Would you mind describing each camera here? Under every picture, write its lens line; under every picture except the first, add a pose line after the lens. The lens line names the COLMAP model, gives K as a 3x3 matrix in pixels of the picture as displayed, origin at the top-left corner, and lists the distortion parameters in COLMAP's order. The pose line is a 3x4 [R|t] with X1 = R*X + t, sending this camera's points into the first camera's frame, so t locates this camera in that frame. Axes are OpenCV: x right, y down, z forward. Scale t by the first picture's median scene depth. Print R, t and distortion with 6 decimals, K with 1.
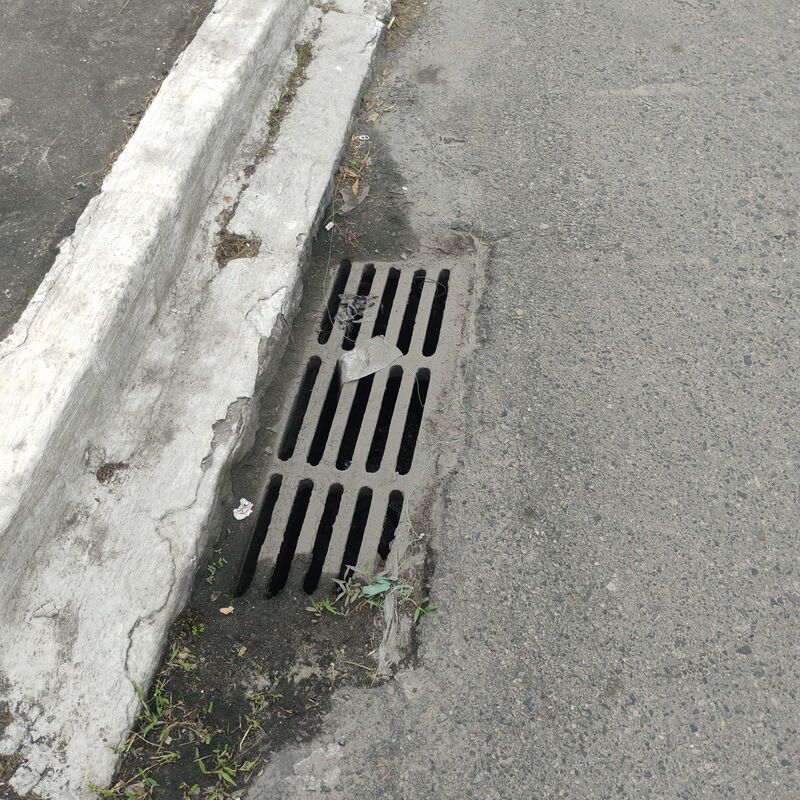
lens RADIAL K [[882.7, 0, 406.5], [0, 882.7, 410.6], [0, 0, 1]] dist [0.041435, -0.042021]
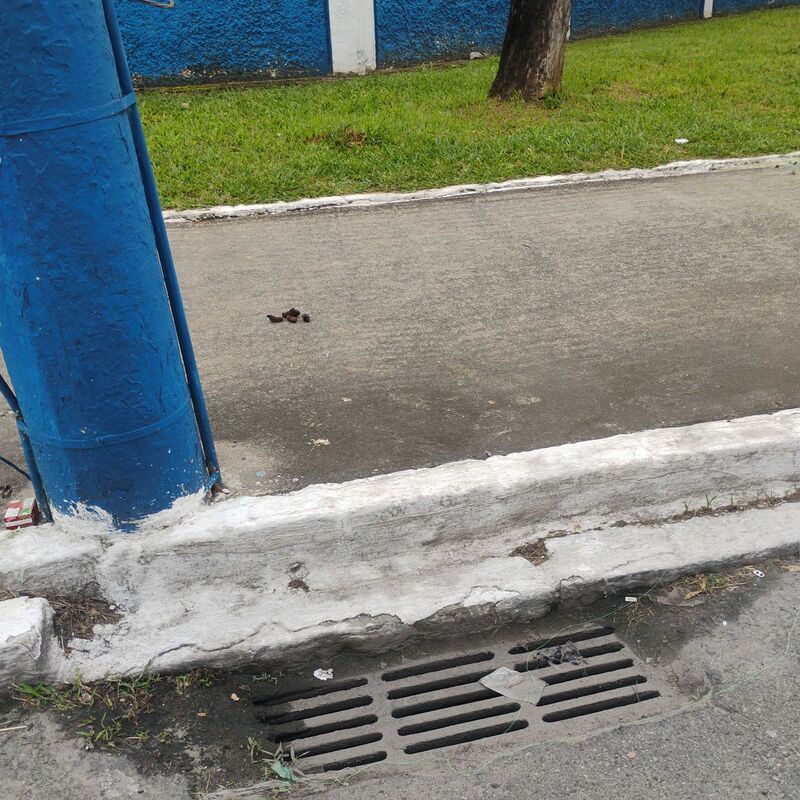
lens RADIAL K [[882.7, 0, 406.5], [0, 882.7, 410.6], [0, 0, 1]] dist [0.041435, -0.042021]
pose [[0.386430, 0.371026, -0.844400, 0.741545], [-0.680525, 0.732650, 0.010489, -0.241994], [0.622541, 0.570582, 0.535610, 0.163122]]
